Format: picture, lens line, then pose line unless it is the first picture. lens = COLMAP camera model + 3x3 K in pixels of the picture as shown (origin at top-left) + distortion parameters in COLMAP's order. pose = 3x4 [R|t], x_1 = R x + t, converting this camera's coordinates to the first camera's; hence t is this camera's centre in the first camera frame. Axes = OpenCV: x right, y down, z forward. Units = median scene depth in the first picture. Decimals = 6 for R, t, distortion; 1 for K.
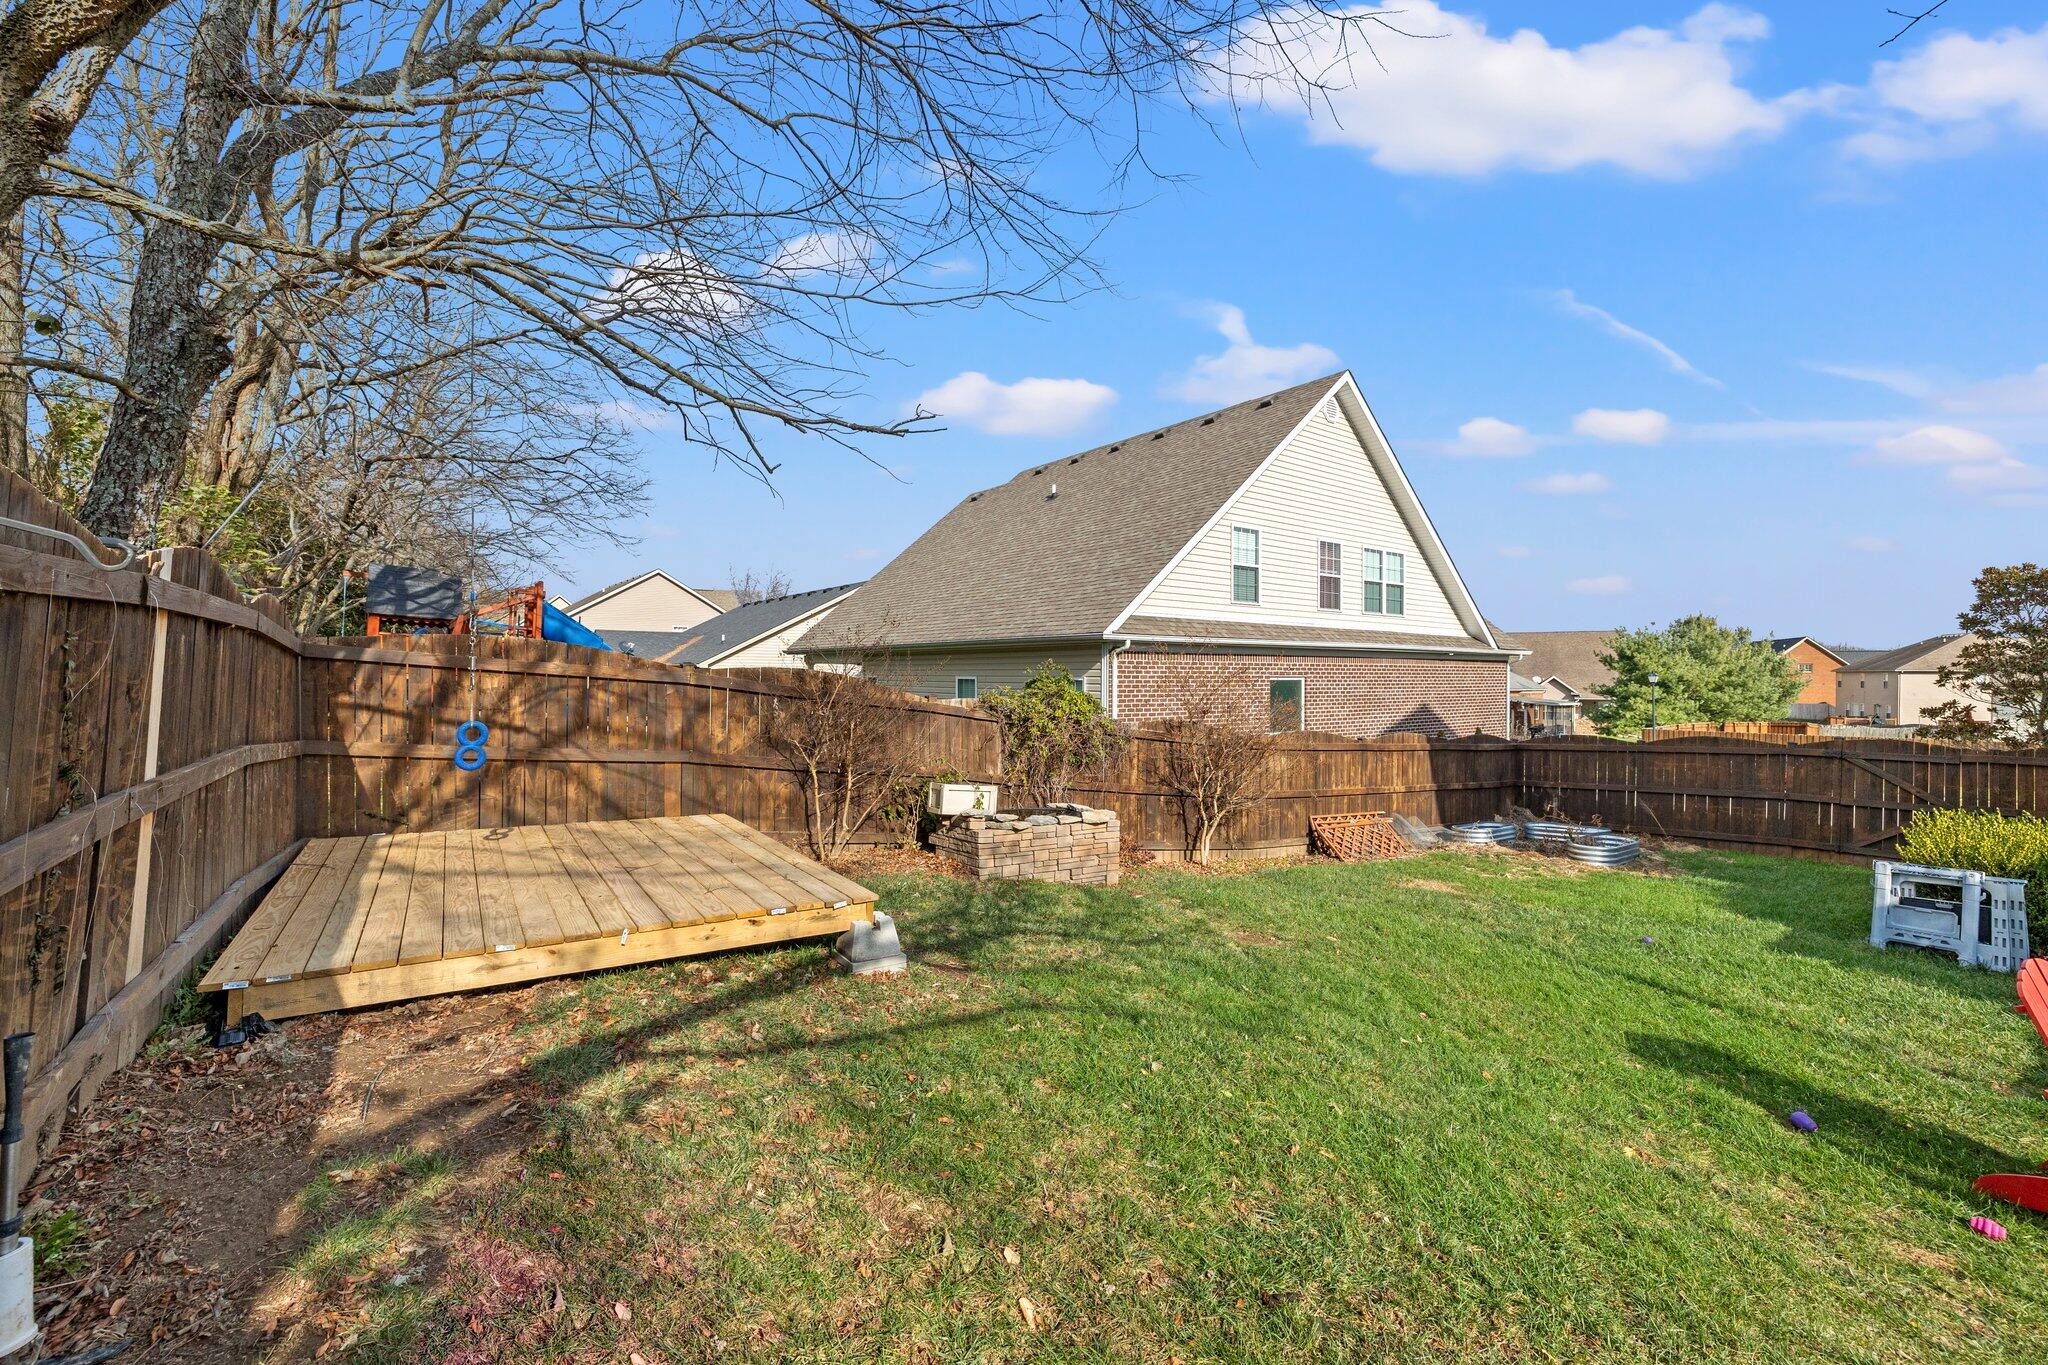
lens RADIAL K [[860.5, 0, 1021.0], [0, 860.5, 676.8], [0, 0, 1]] dist [0.001204, 0.000253]
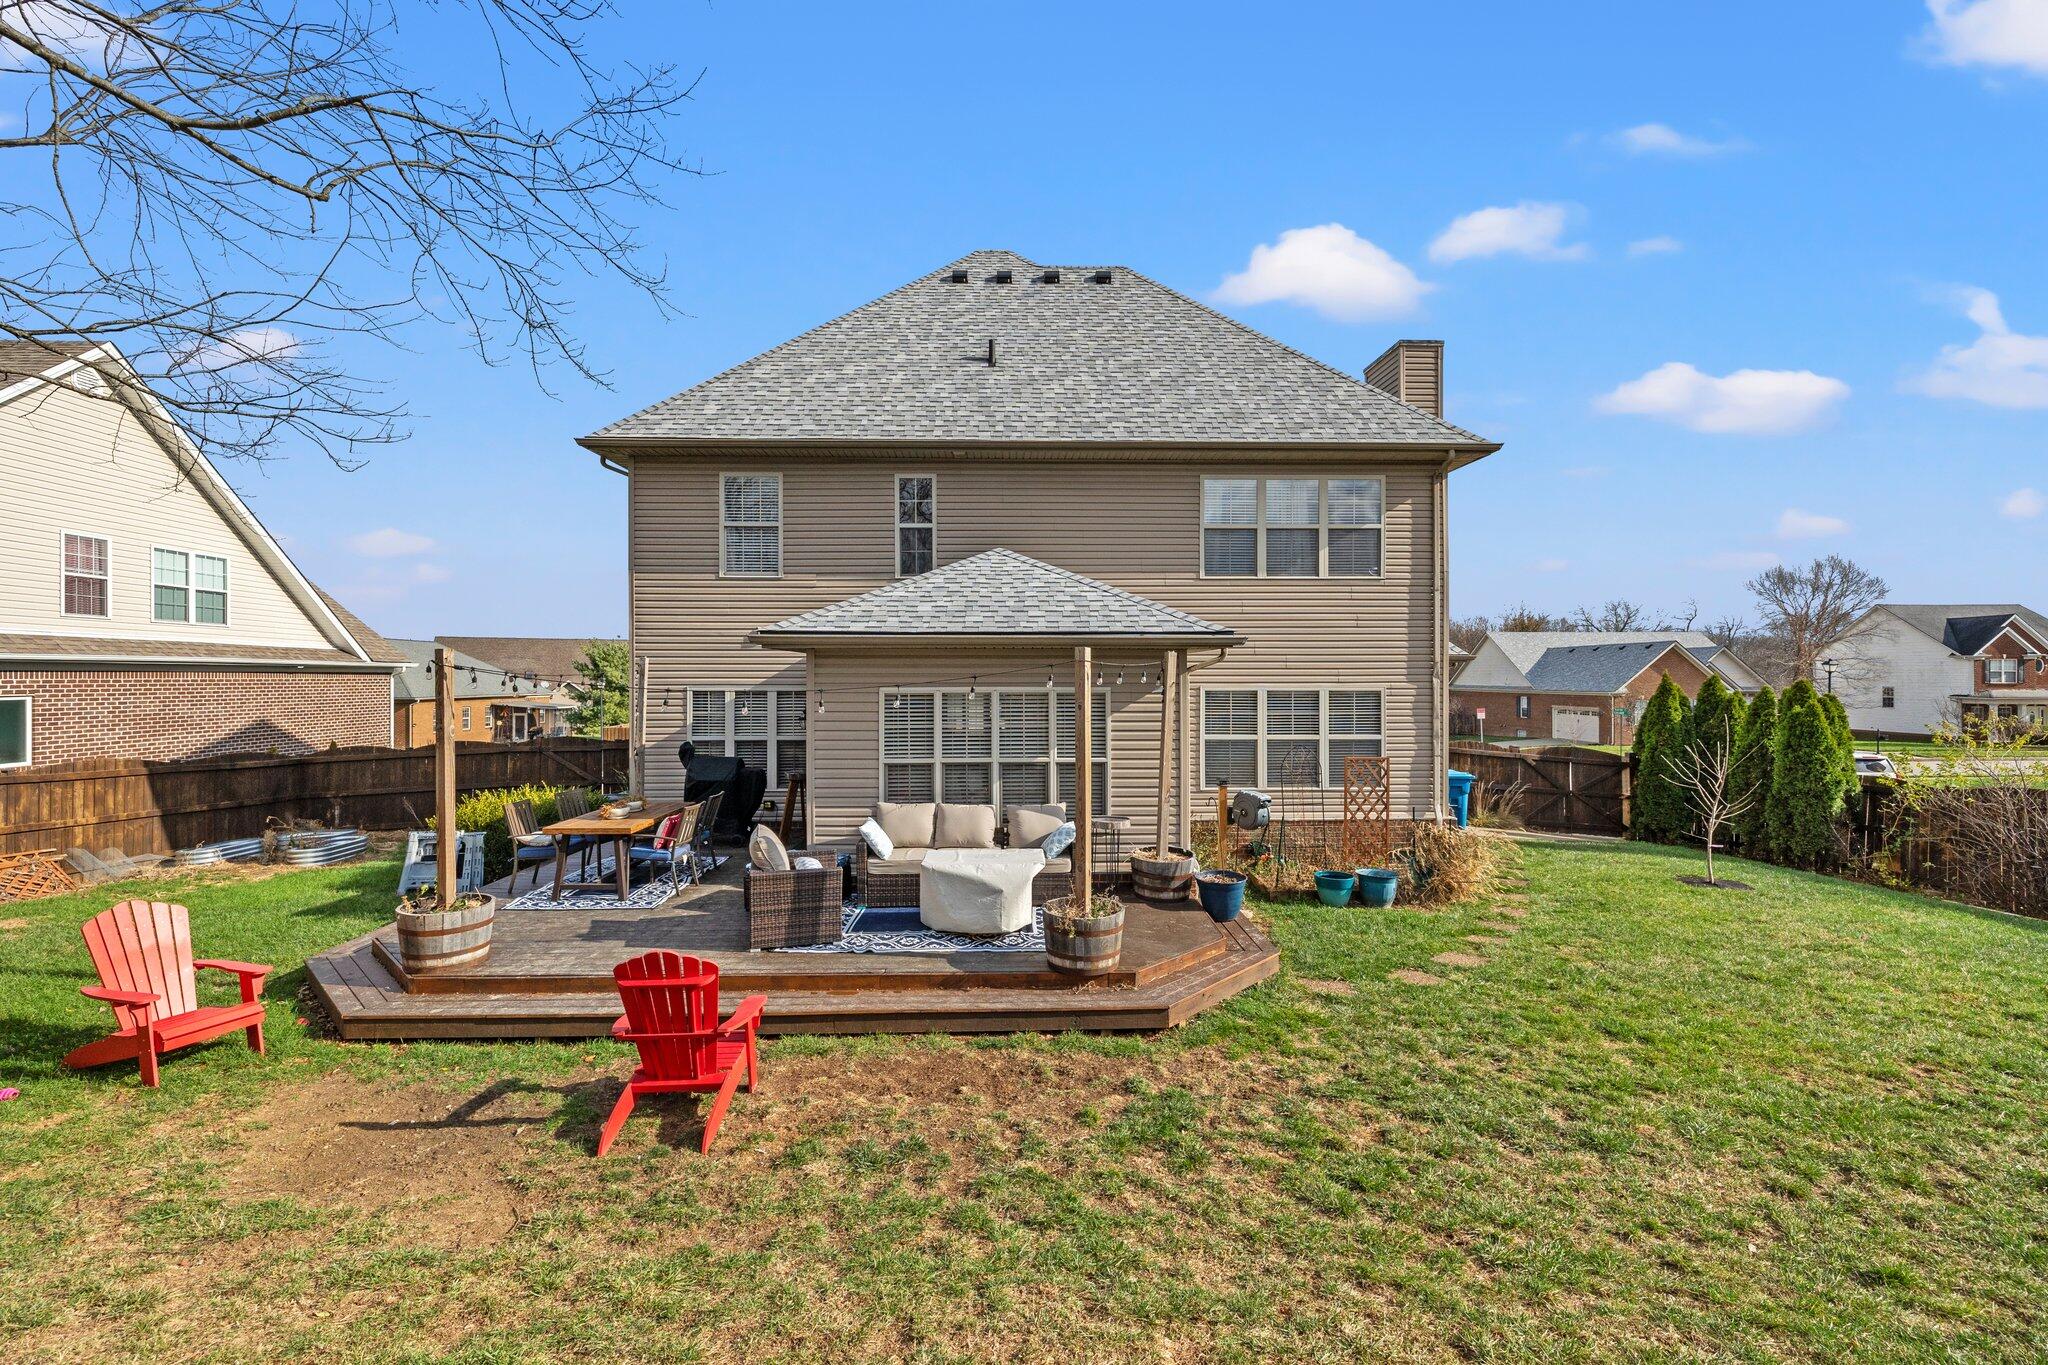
lens RADIAL K [[860.5, 0, 1021.0], [0, 860.5, 676.8], [0, 0, 1]] dist [0.001204, 0.000253]
pose [[0.553001, -0.003879, 0.833172, 0.204110], [0.005639, 0.999984, 0.000913, -0.016754], [-0.833162, 0.004194, 0.553014, -0.308788]]
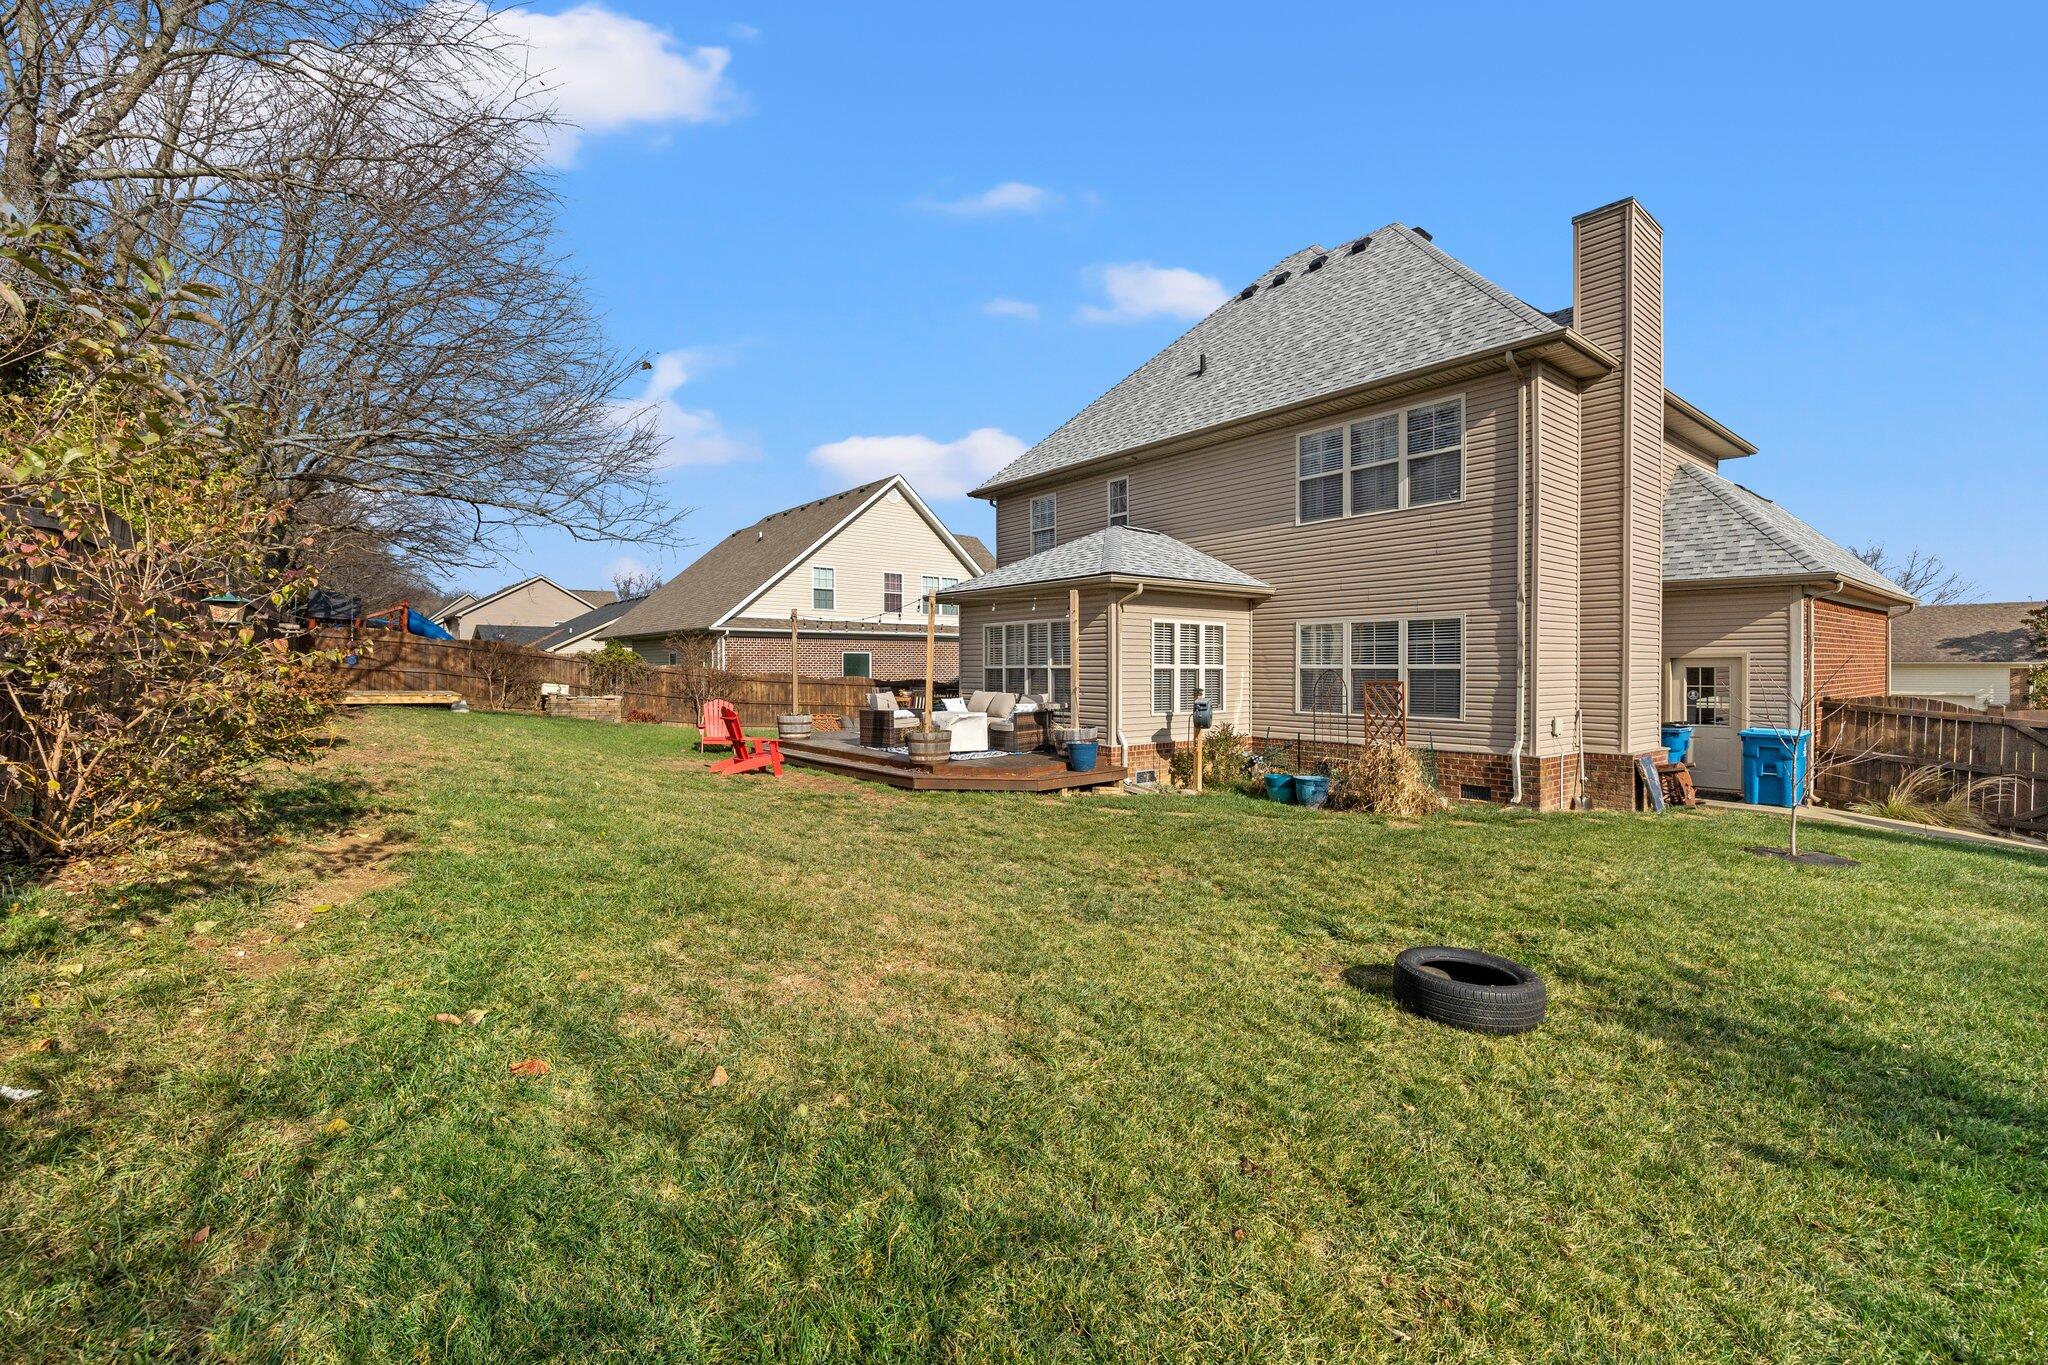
lens RADIAL K [[860.5, 0, 1021.0], [0, 860.5, 676.8], [0, 0, 1]] dist [0.001204, 0.000253]
pose [[0.998071, -0.005217, 0.061863, 0.647184], [0.004733, 0.999957, 0.007969, 0.047536], [-0.061902, -0.007661, 0.998053, -0.931638]]
